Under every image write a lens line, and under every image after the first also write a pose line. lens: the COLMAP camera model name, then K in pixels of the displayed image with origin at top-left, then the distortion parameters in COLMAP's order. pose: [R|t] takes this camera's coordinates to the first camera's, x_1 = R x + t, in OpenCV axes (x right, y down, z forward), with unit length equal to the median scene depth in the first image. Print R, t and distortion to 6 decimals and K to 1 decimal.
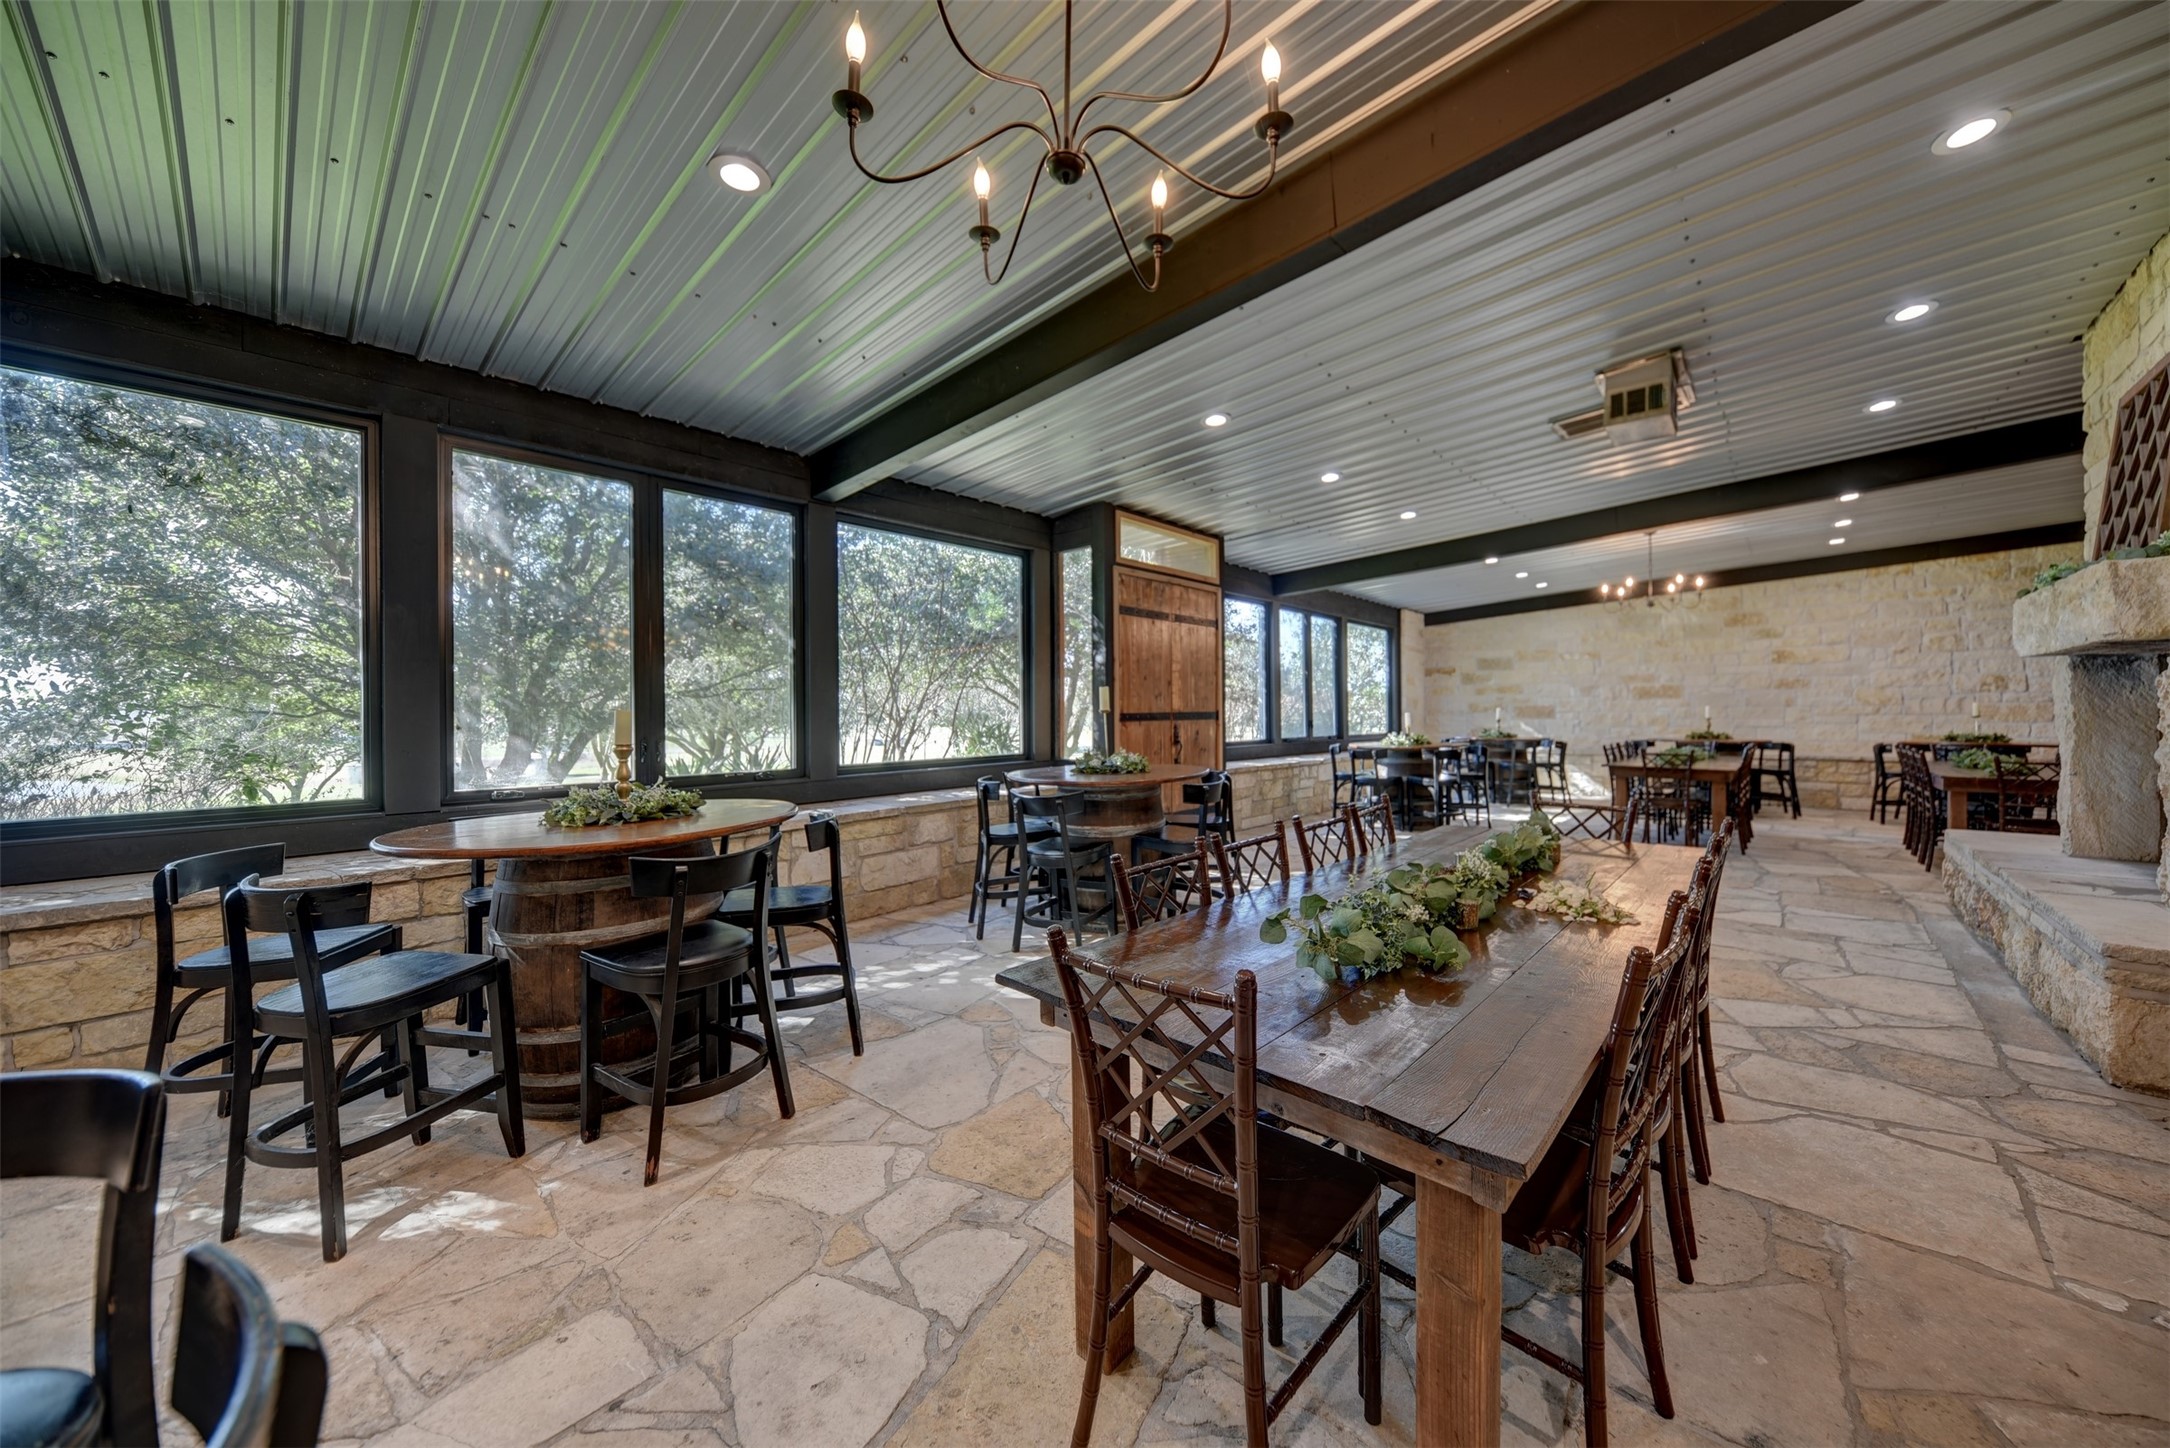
lens RADIAL K [[767.1, 0, 1093.9], [0, 767.1, 714.1], [0, 0, 1]] dist [0.001554, 0.000046]
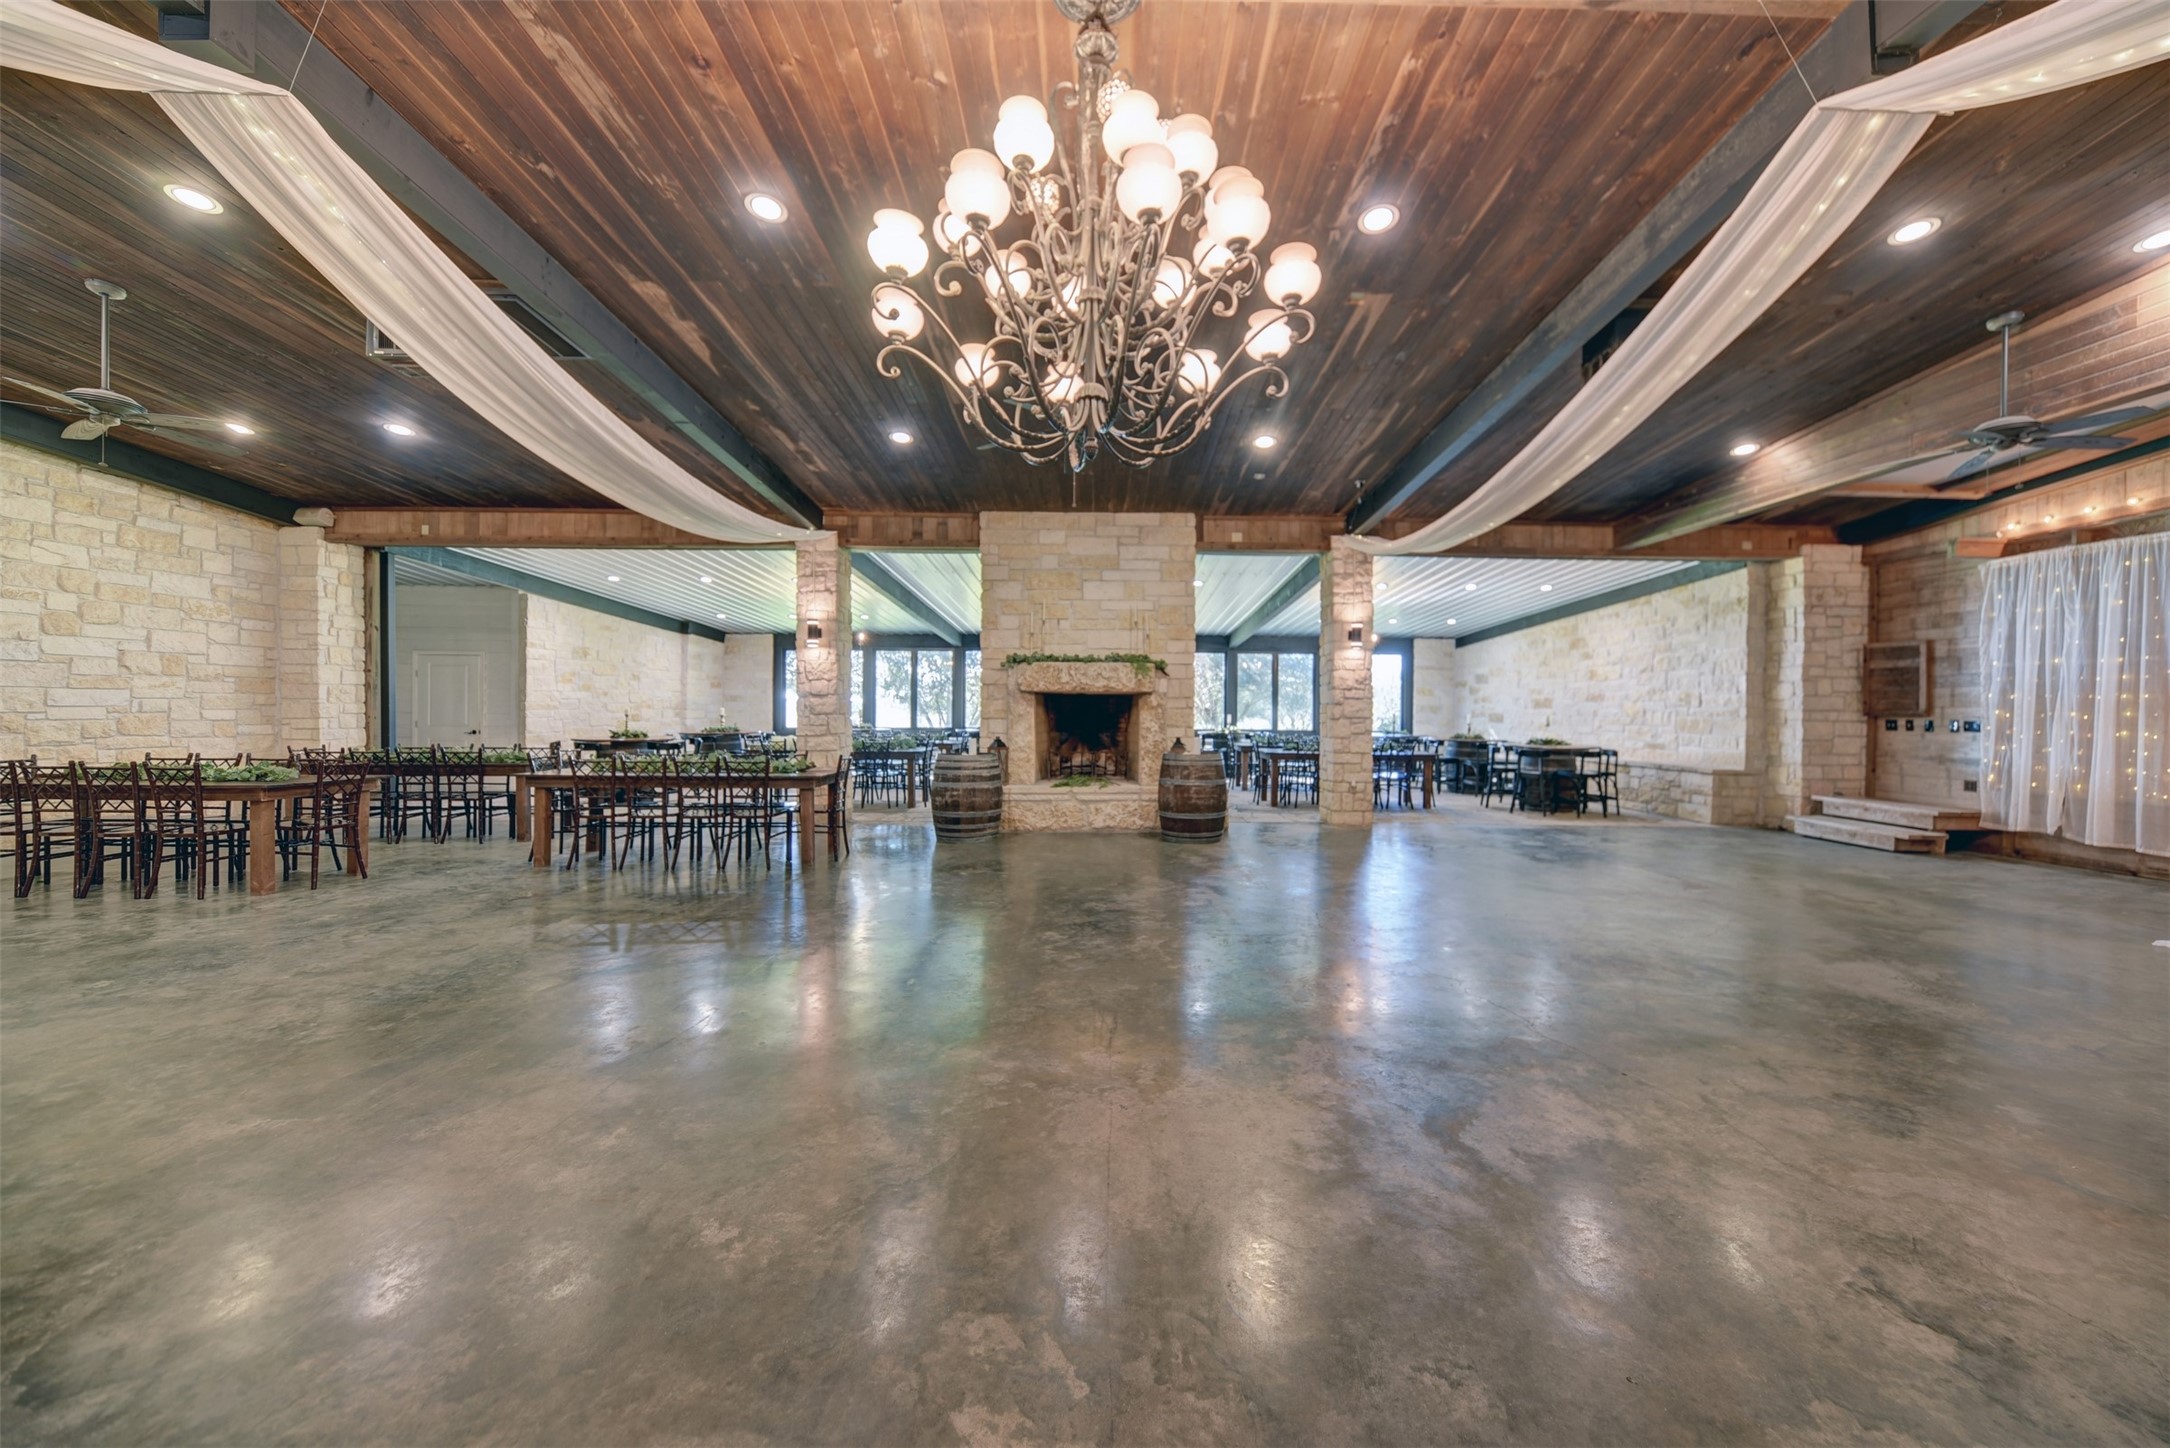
lens RADIAL K [[767.1, 0, 1073.1], [0, 767.1, 712.8], [0, 0, 1]] dist [0.001554, 0.000046]
pose [[0.633785, 0.015098, -0.773362, 1.244723], [-0.007608, 0.999883, 0.013285, -0.025216], [0.773472, -0.002536, 0.633826, -0.350223]]
